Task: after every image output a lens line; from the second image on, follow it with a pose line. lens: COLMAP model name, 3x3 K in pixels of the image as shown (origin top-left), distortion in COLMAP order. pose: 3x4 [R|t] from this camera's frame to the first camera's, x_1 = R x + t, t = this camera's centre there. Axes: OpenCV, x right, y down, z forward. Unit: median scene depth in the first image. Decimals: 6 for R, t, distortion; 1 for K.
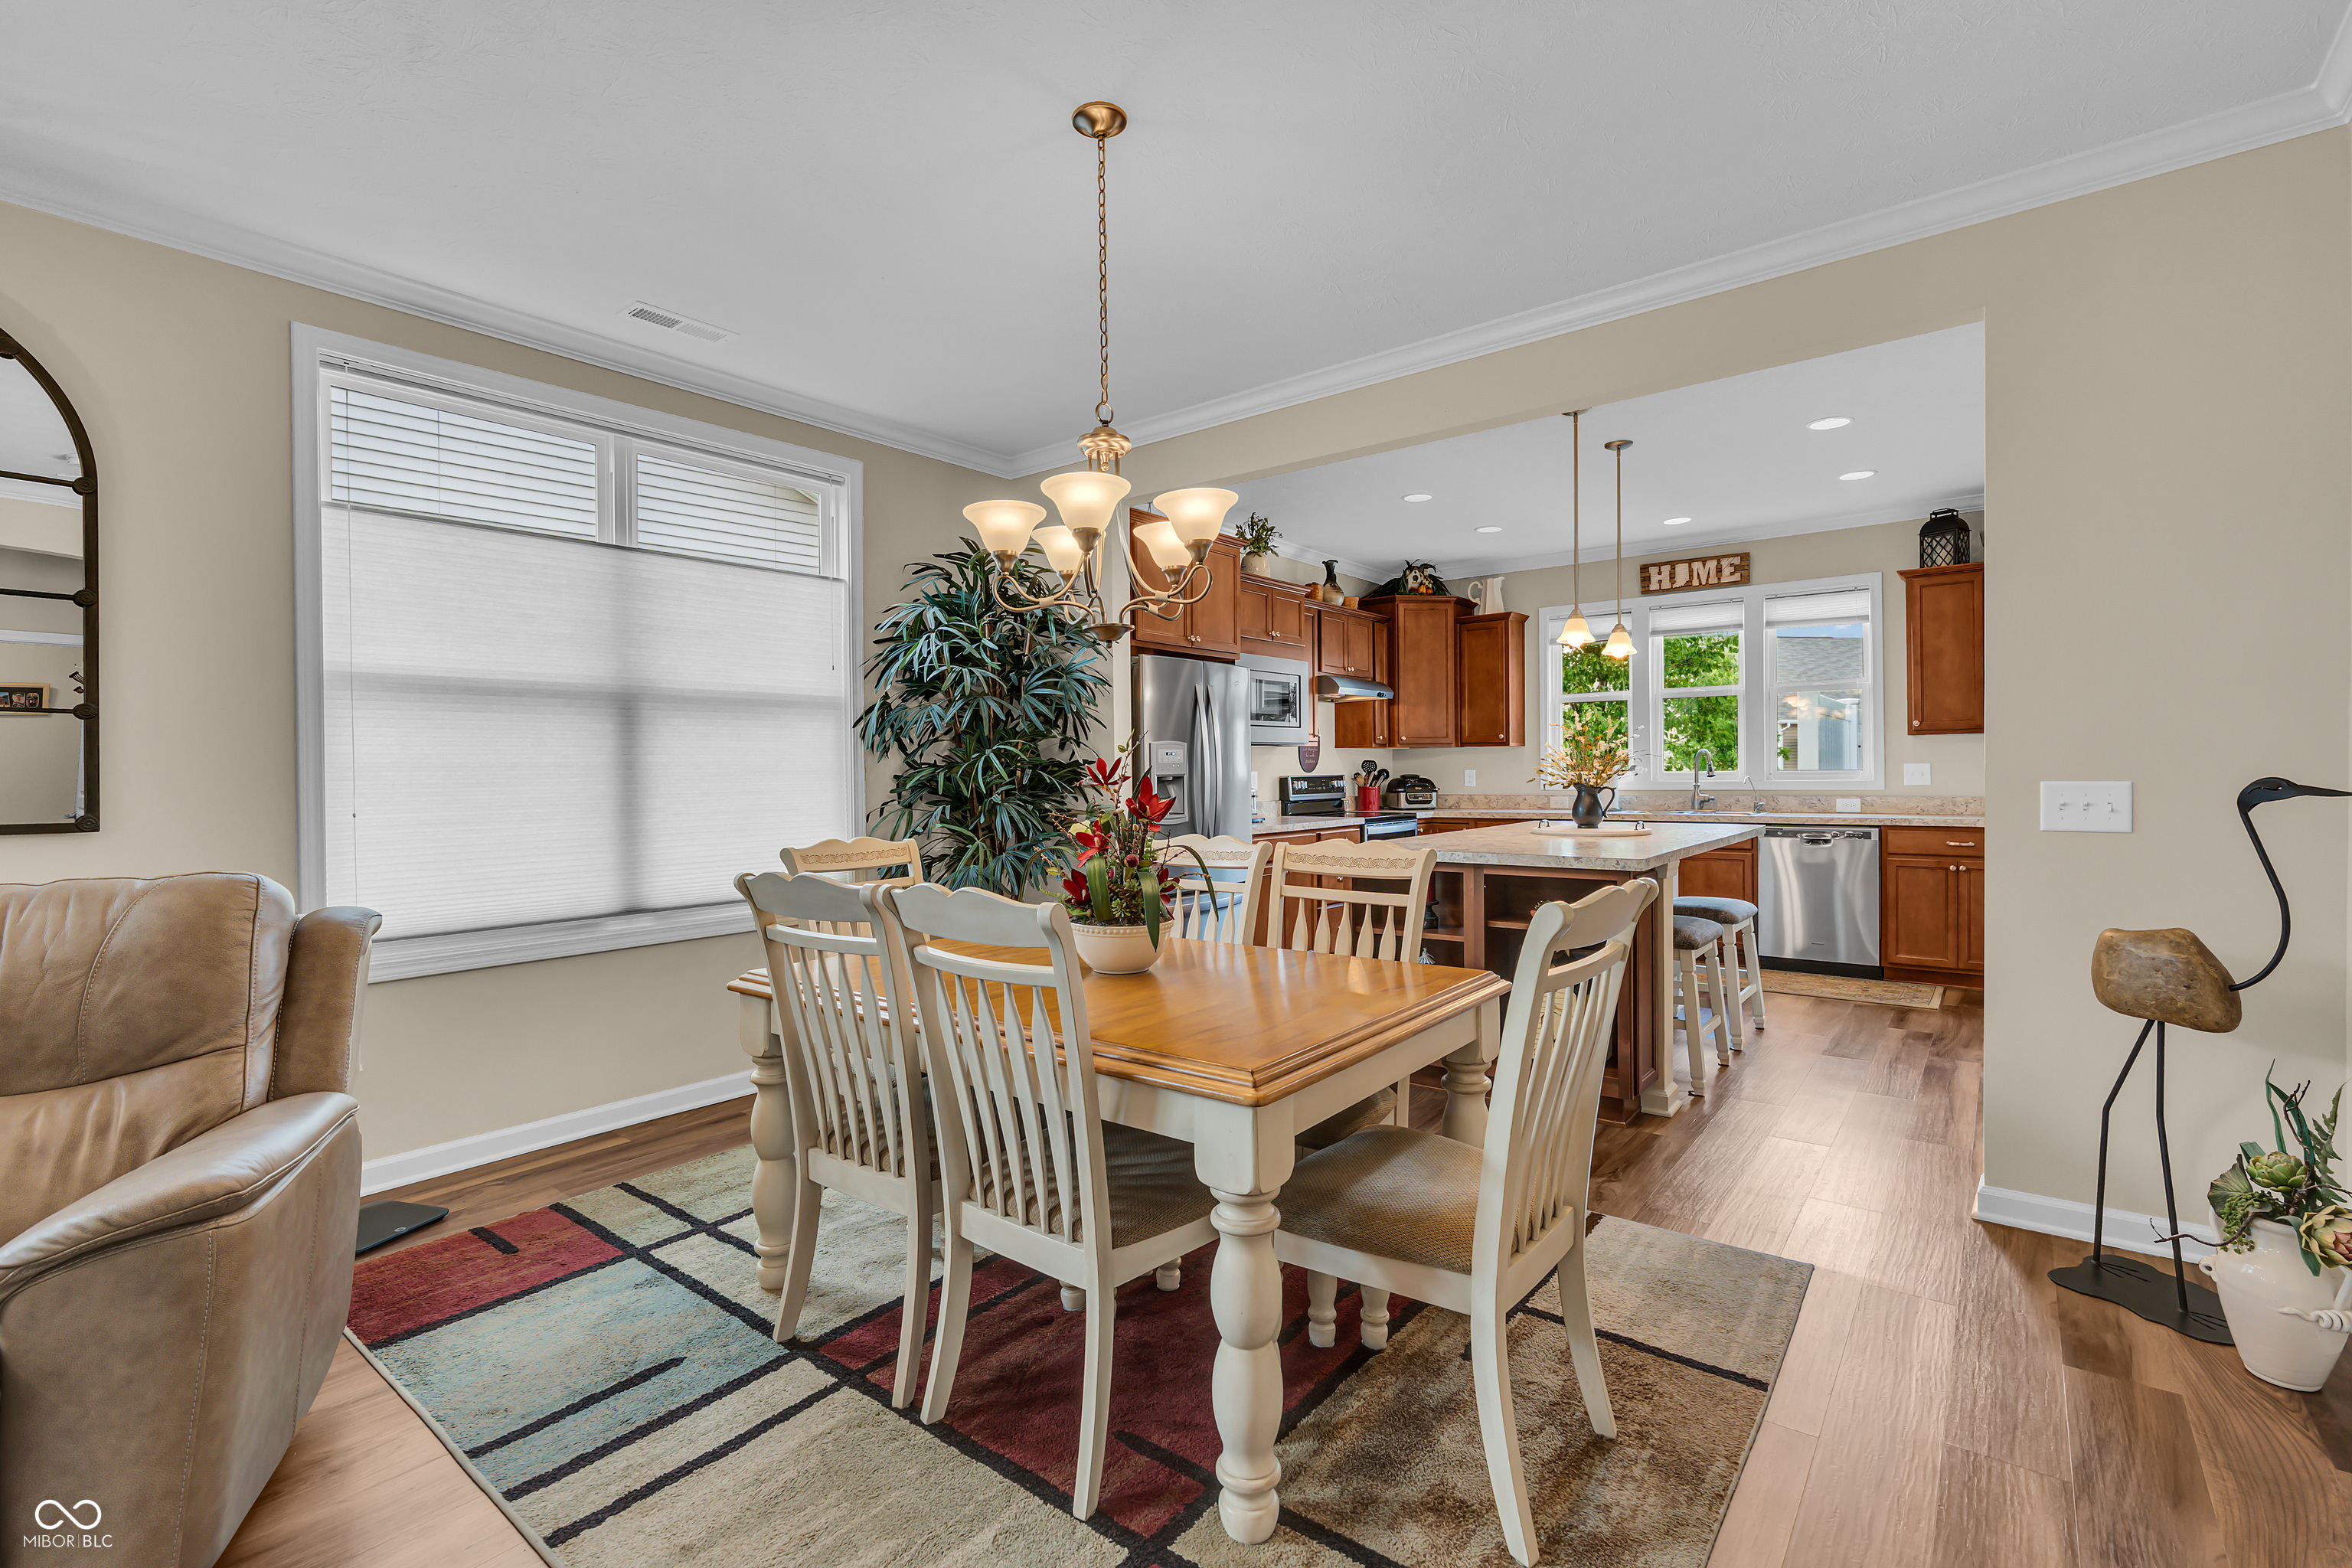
lens RADIAL K [[1063.7, 0, 1162.1], [0, 1063.7, 777.1], [0, 0, 1]] dist [-0.010347, 0.002996]
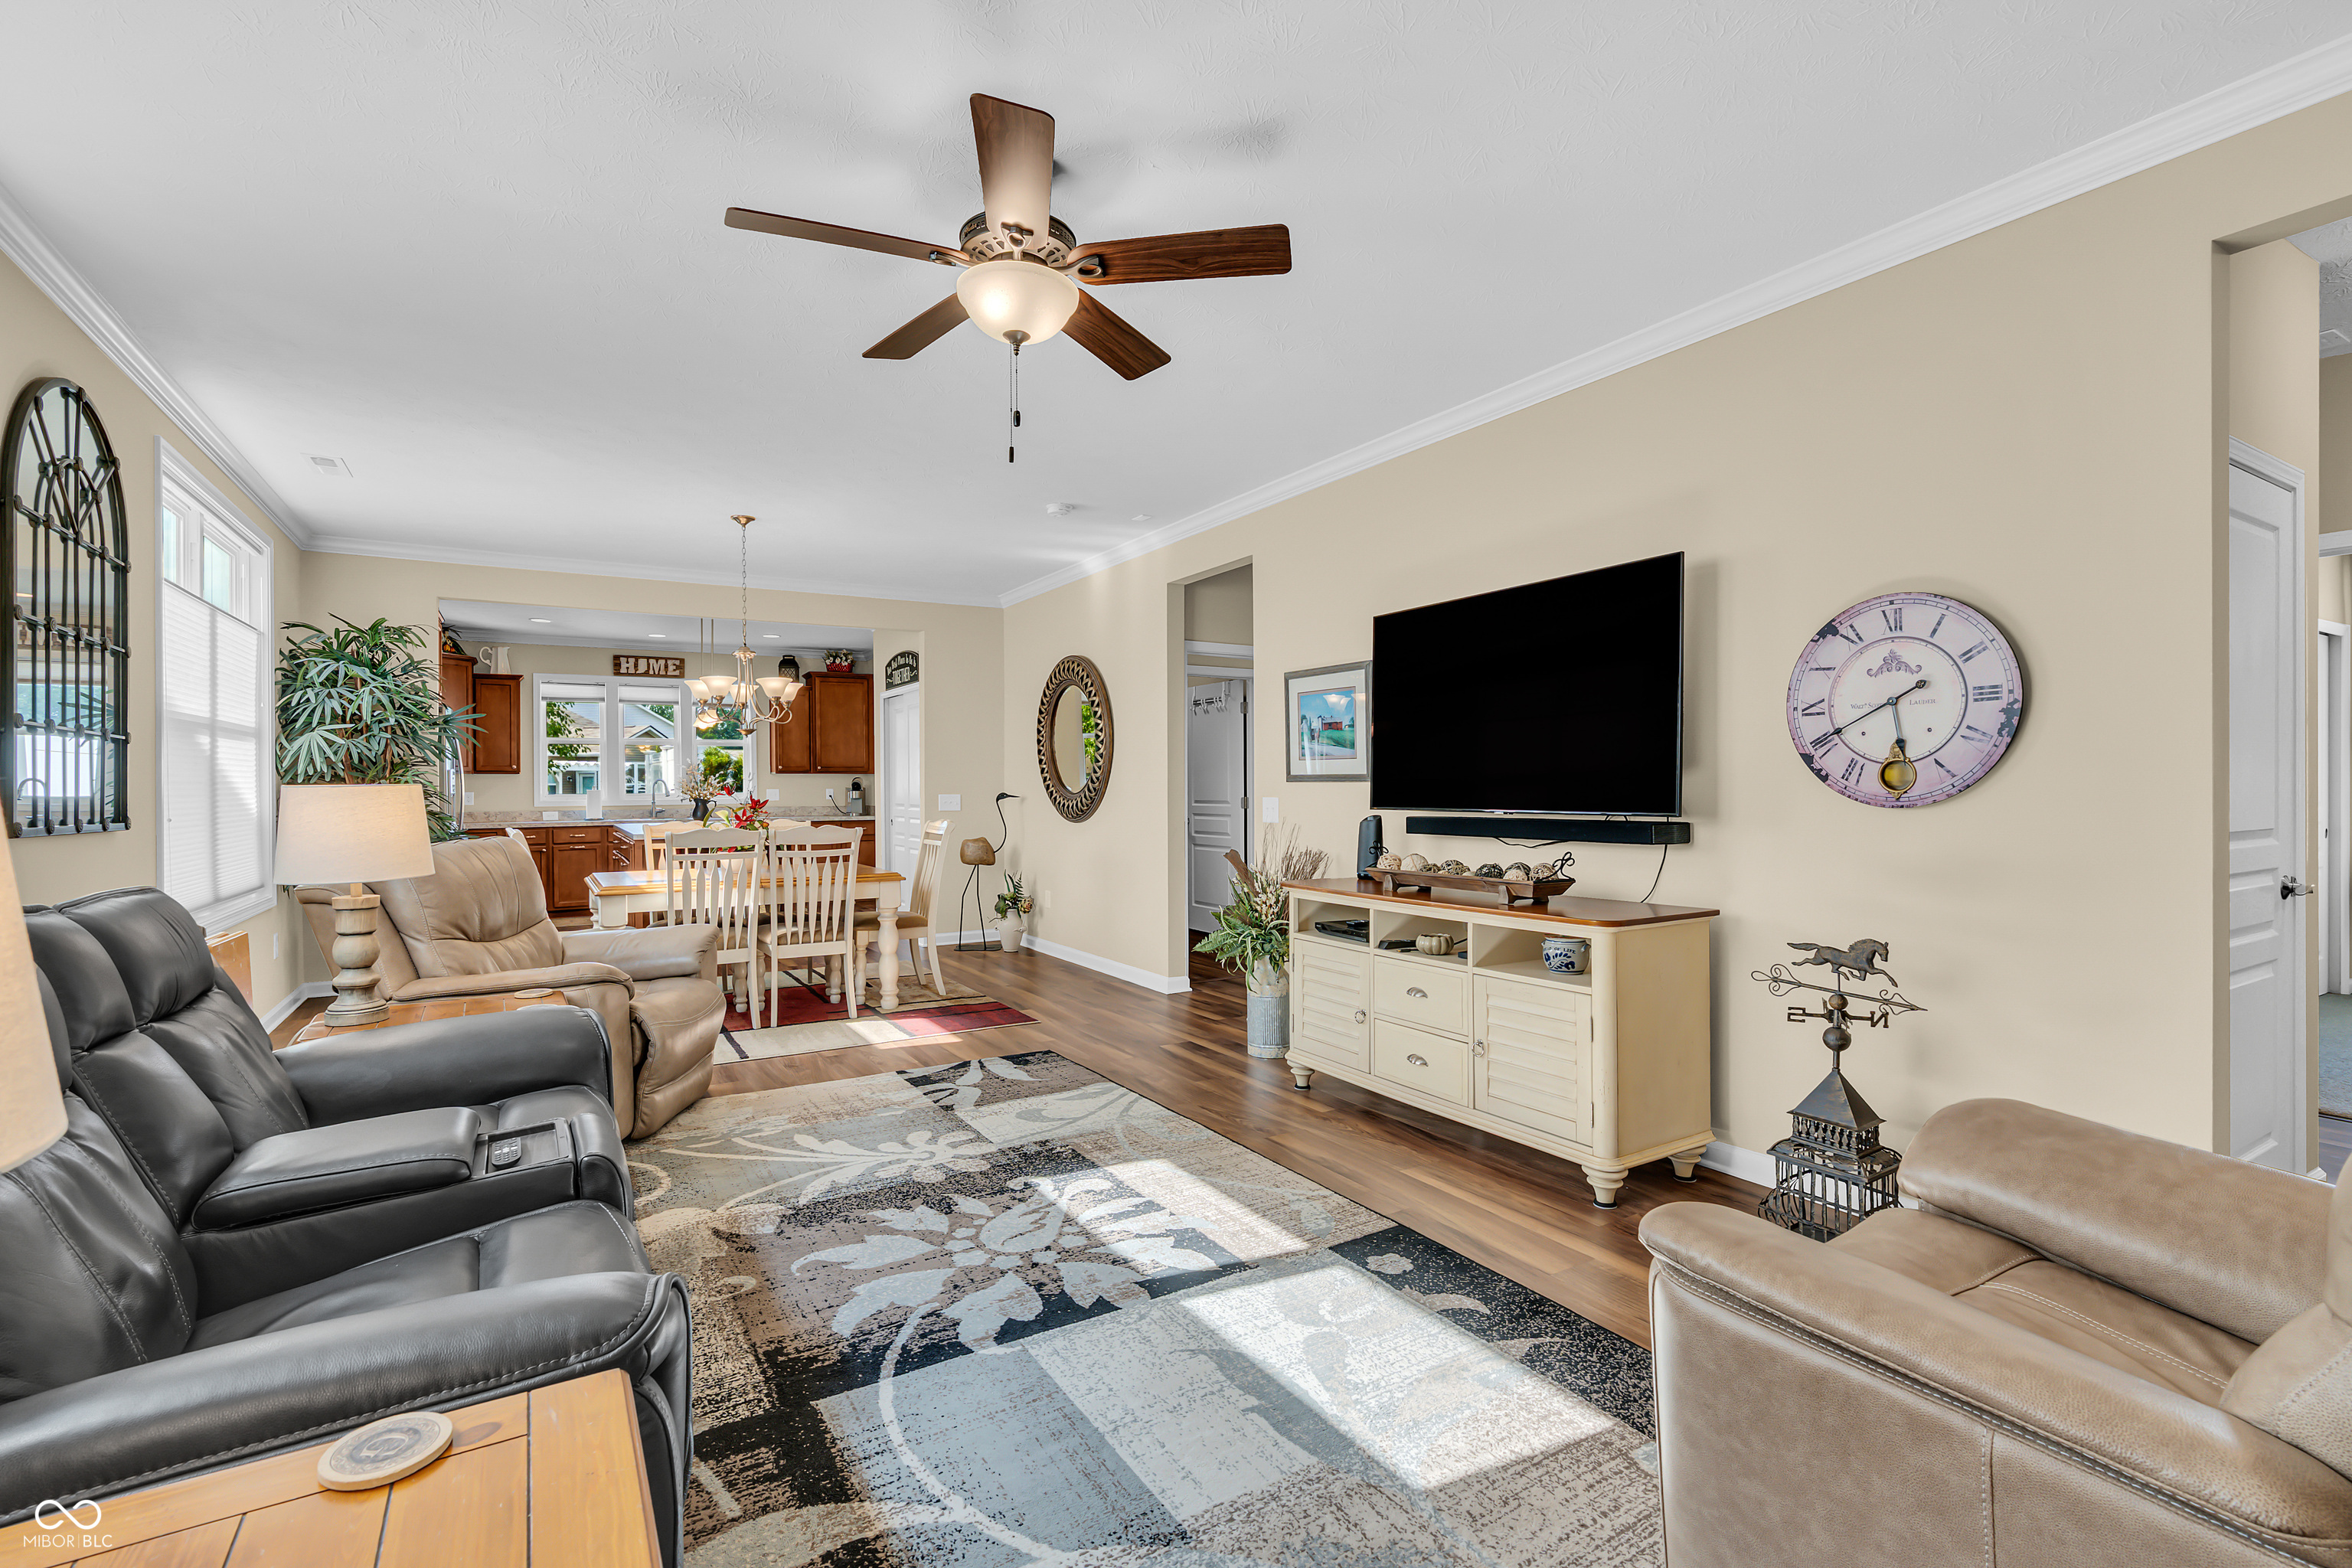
lens RADIAL K [[1063.7, 0, 1182.5], [0, 1063.7, 788.9], [0, 0, 1]] dist [-0.010347, 0.002996]
pose [[0.339402, 0.007804, 0.940609, -0.742715], [0.005634, 0.999931, -0.010329, 0.009588], [-0.940625, 0.008805, 0.339335, -0.280478]]
